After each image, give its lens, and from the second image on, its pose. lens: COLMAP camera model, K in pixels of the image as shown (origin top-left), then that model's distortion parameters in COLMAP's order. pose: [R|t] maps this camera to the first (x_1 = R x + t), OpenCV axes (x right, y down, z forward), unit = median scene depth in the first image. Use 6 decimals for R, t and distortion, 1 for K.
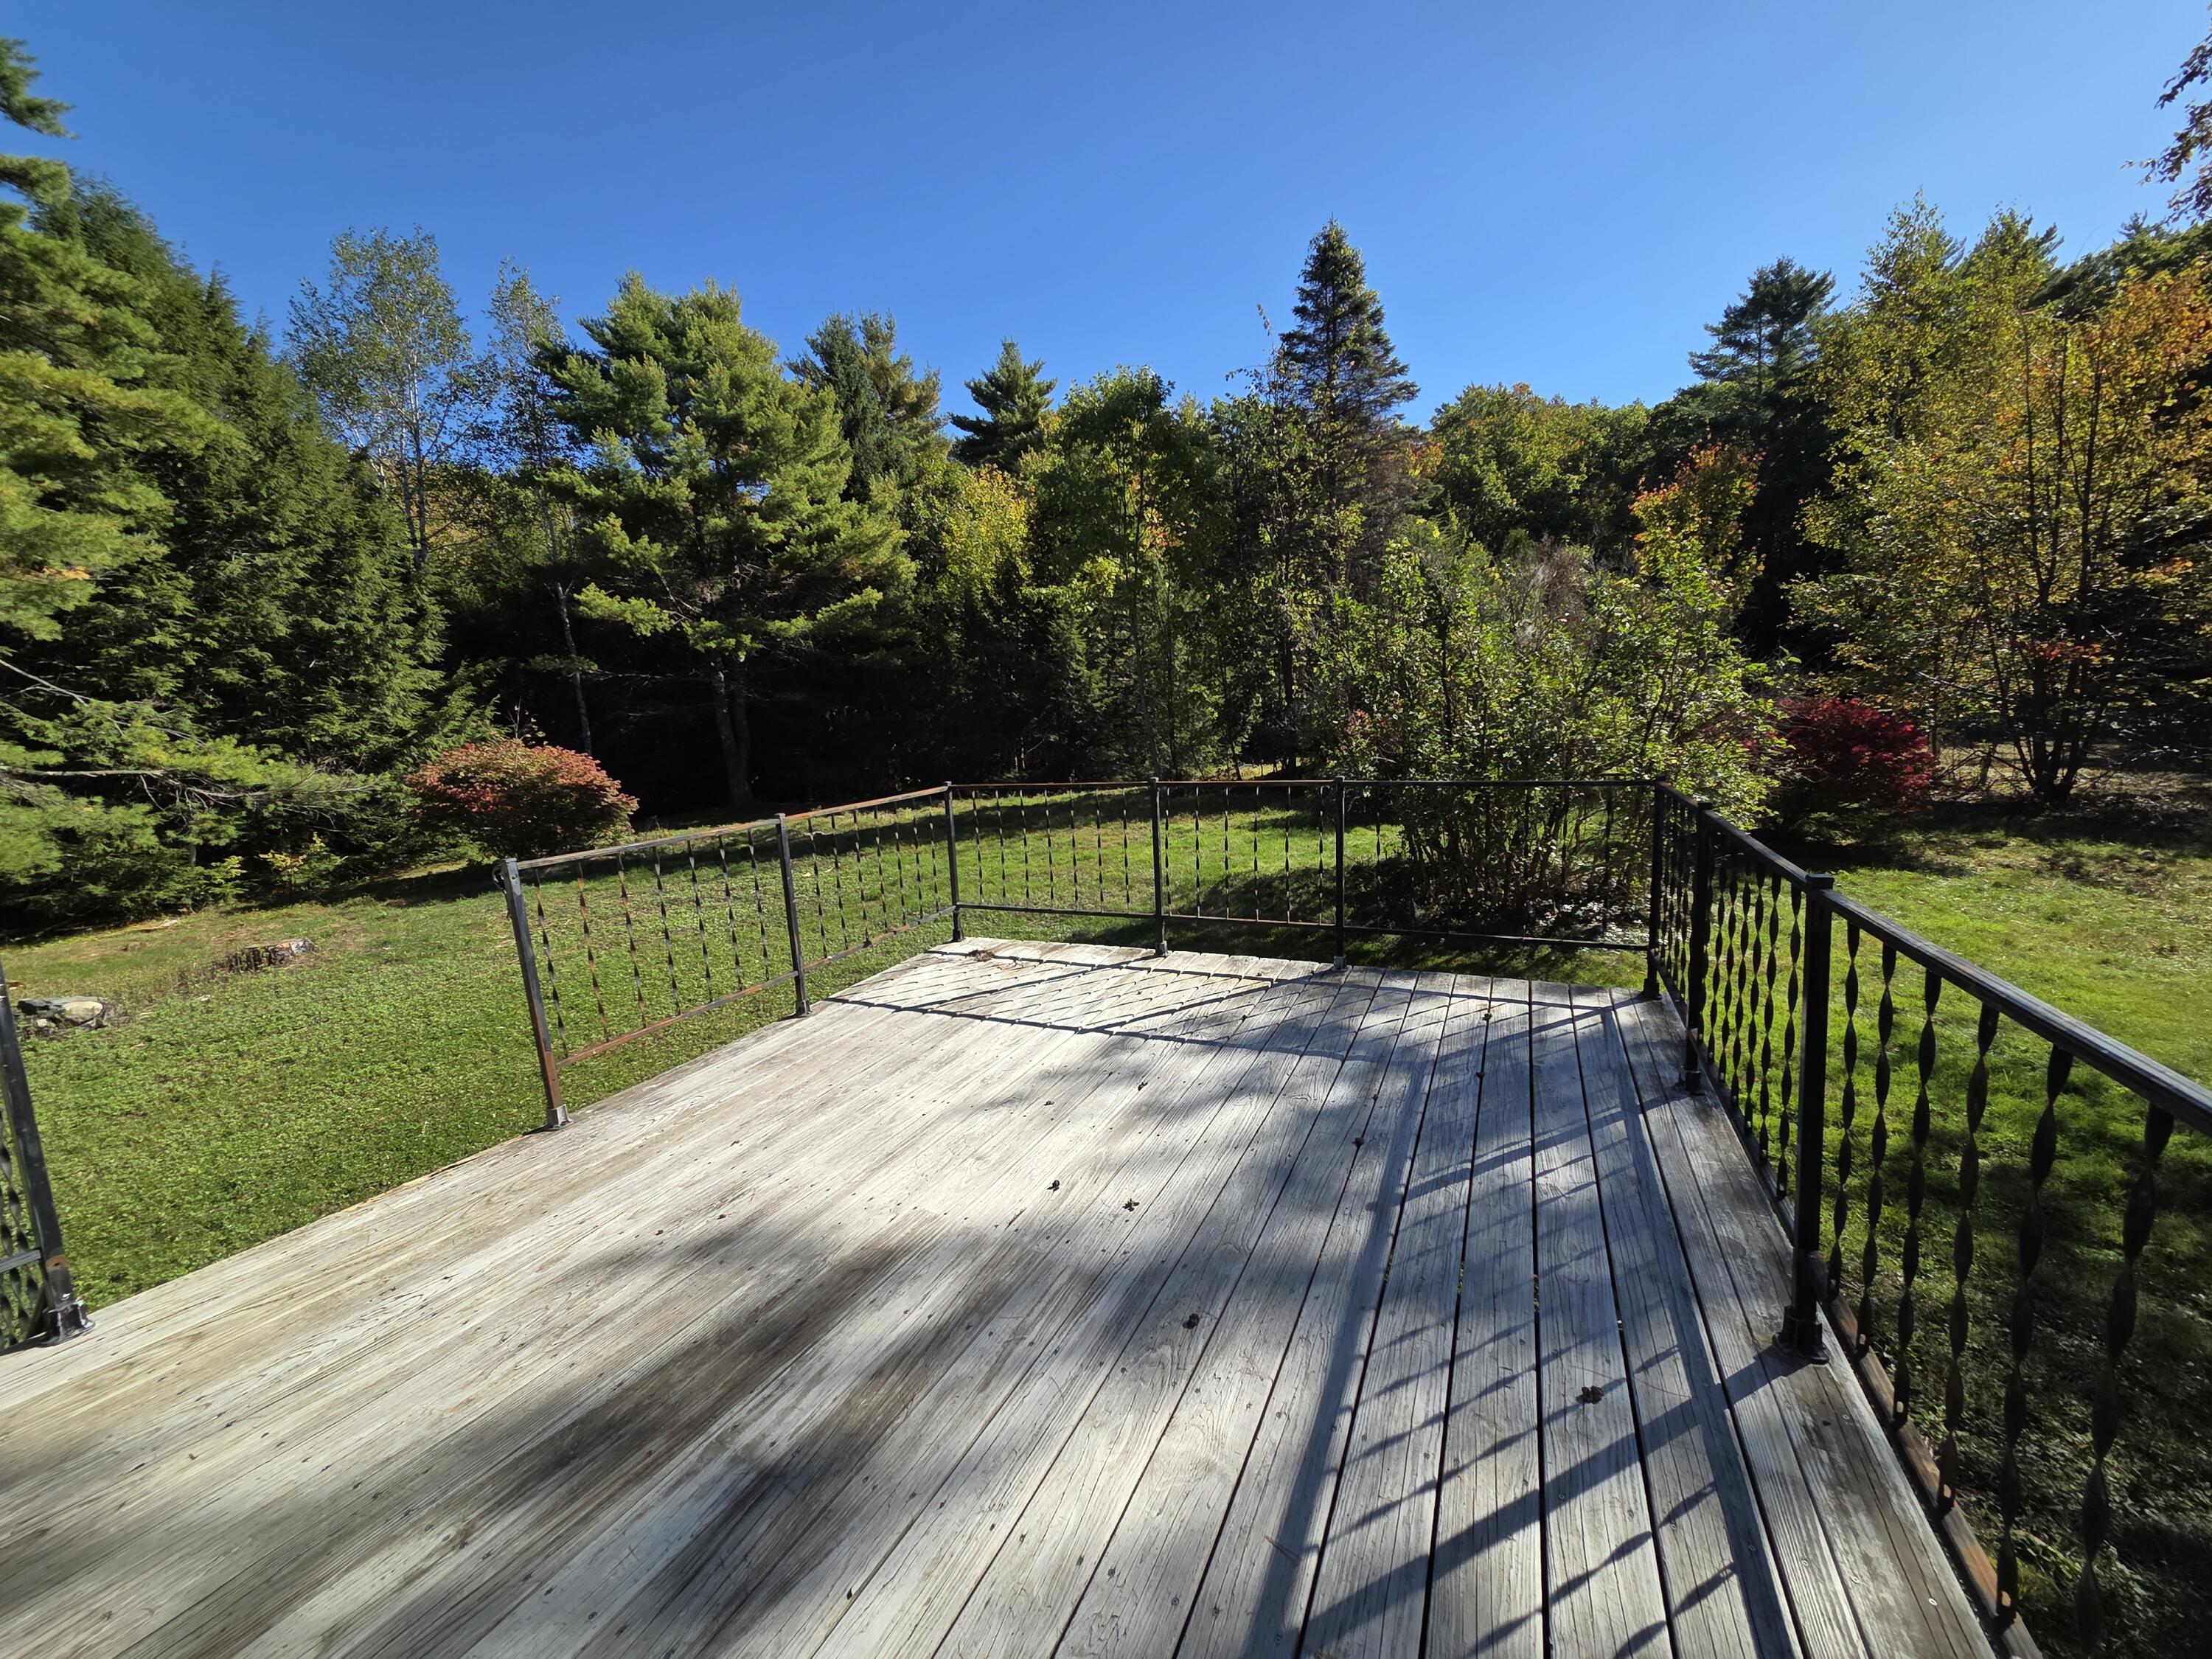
lens RADIAL K [[896.2, 0, 1095.8], [0, 896.2, 840.4], [0, 0, 1]] dist [0.003599, -0.002054]
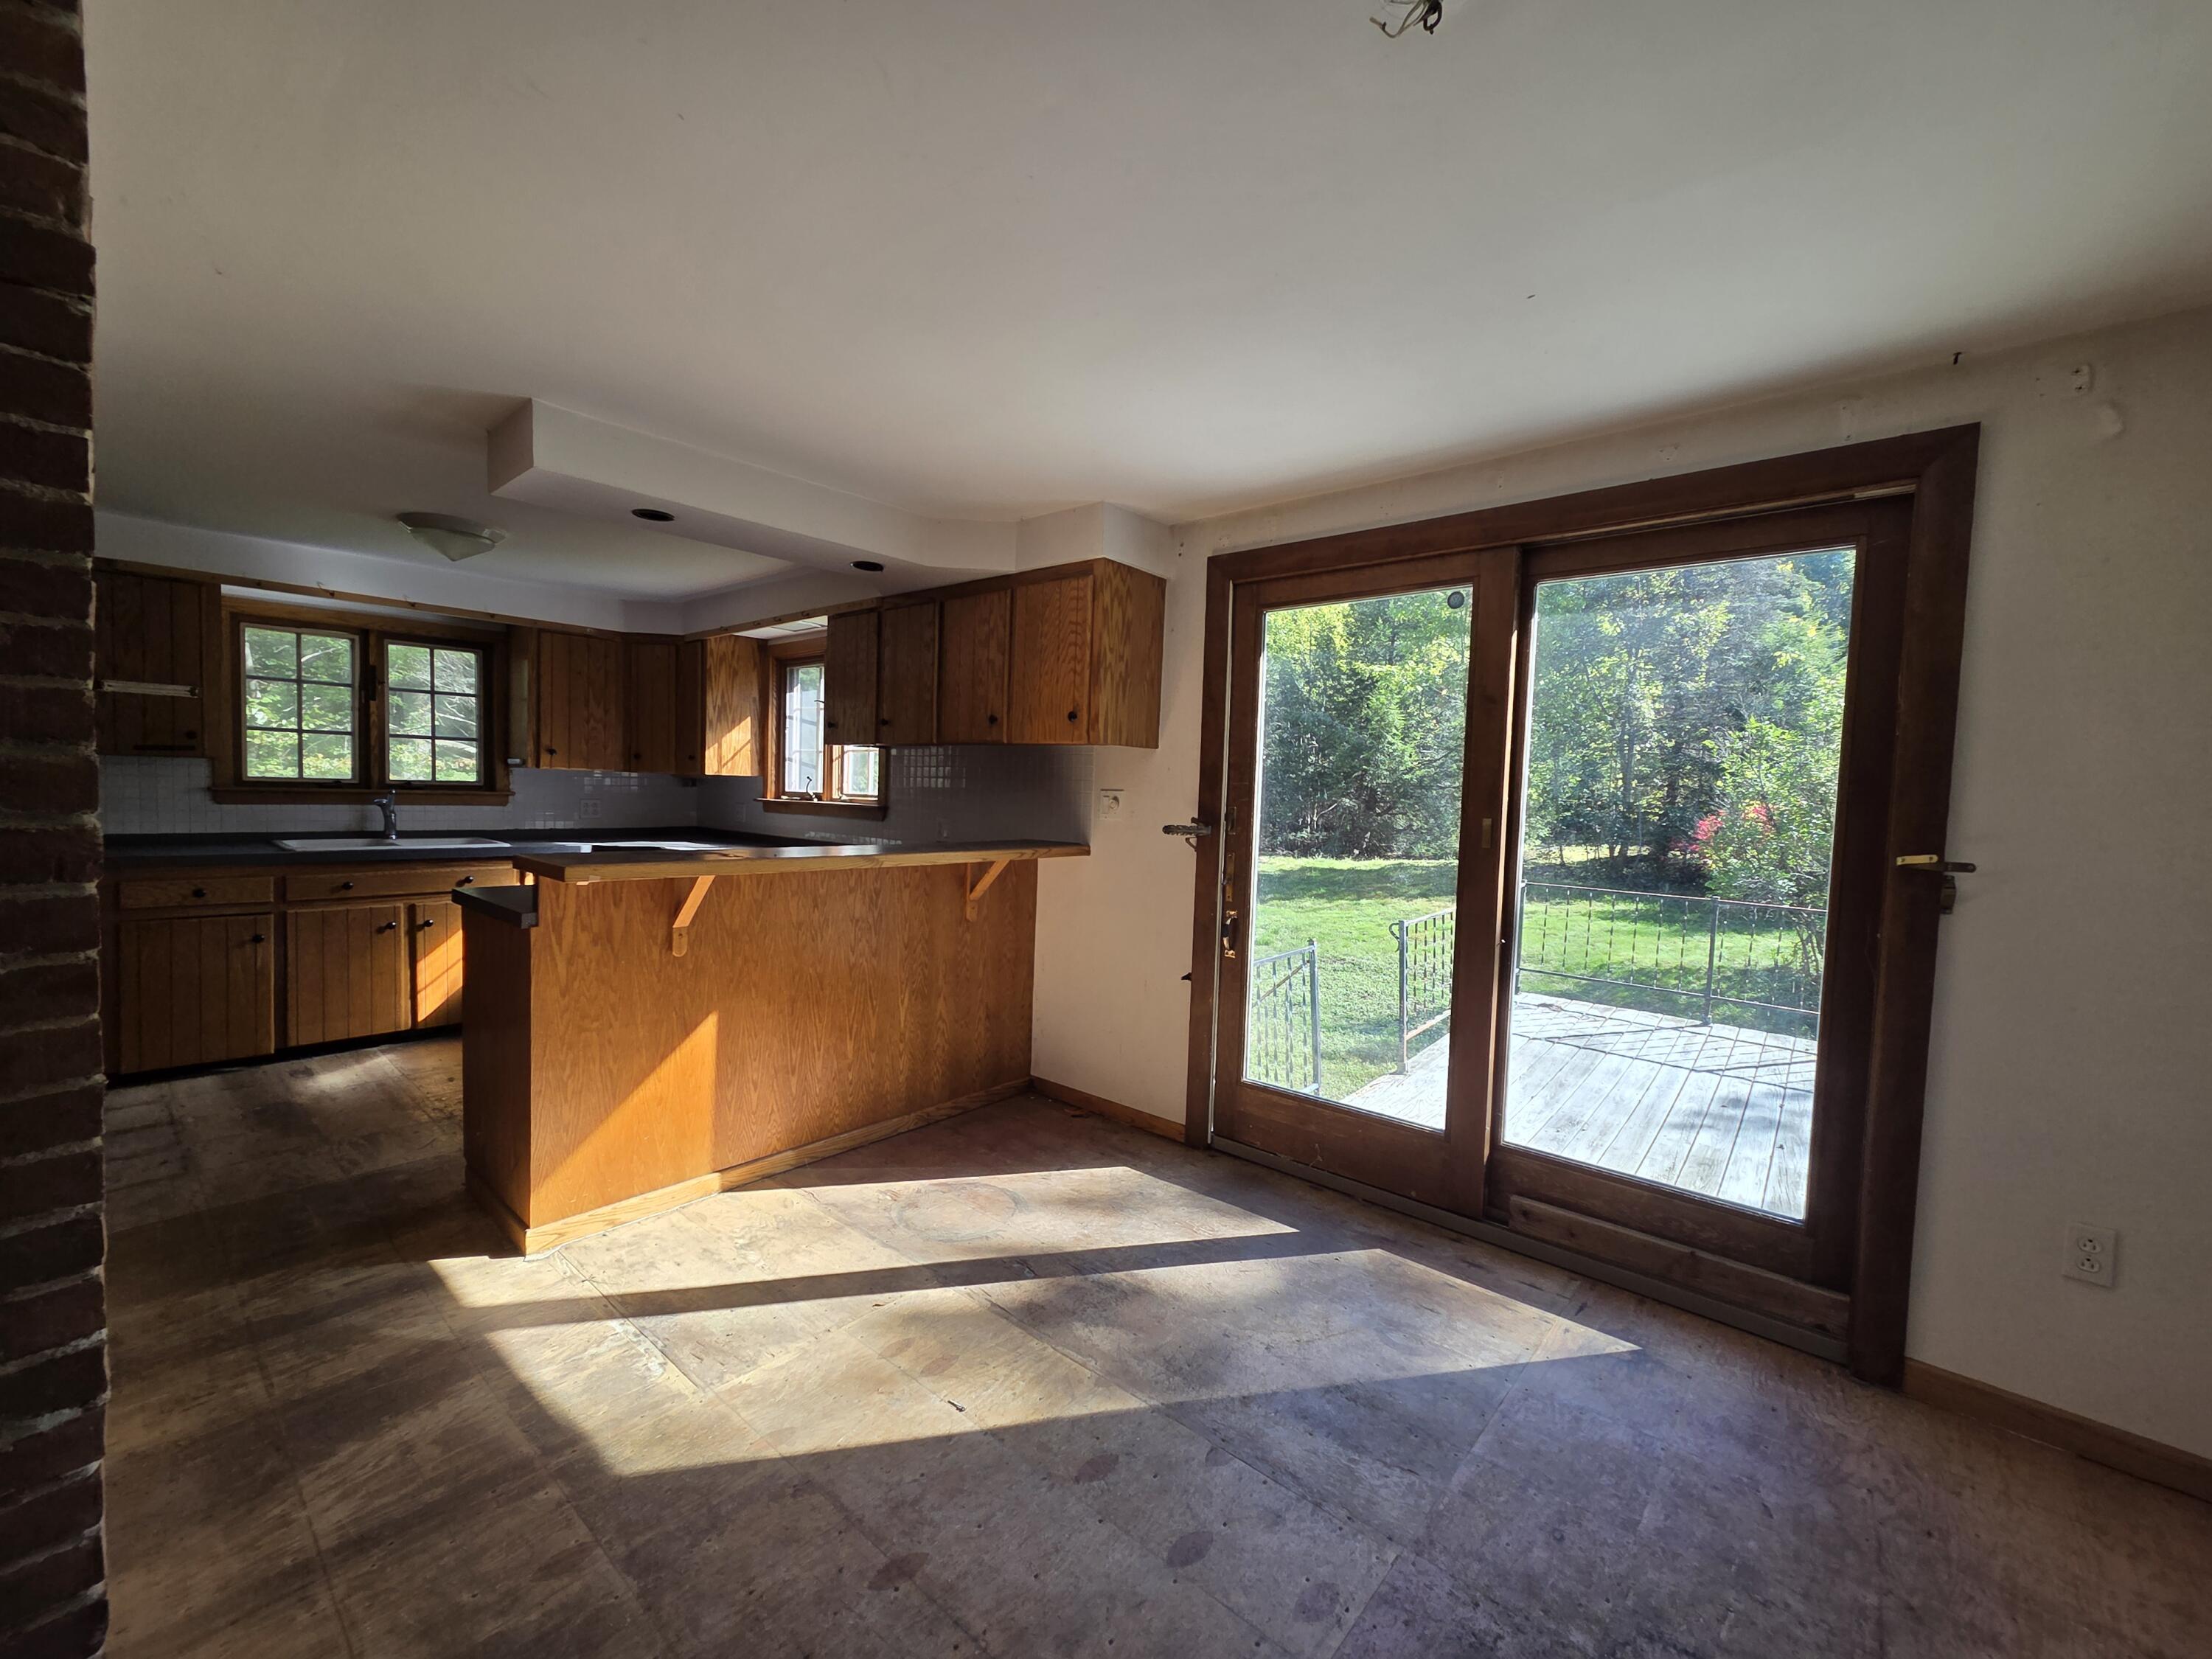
lens RADIAL K [[902.0, 0, 1104.0], [0, 902.0, 837.0], [0, 0, 1]] dist [0.002305, 0.000487]
pose [[0.965068, 0.086919, -0.247160, -0.101093], [-0.101024, 0.993868, -0.044949, -0.000842], [0.241737, 0.068348, 0.967932, -0.118043]]
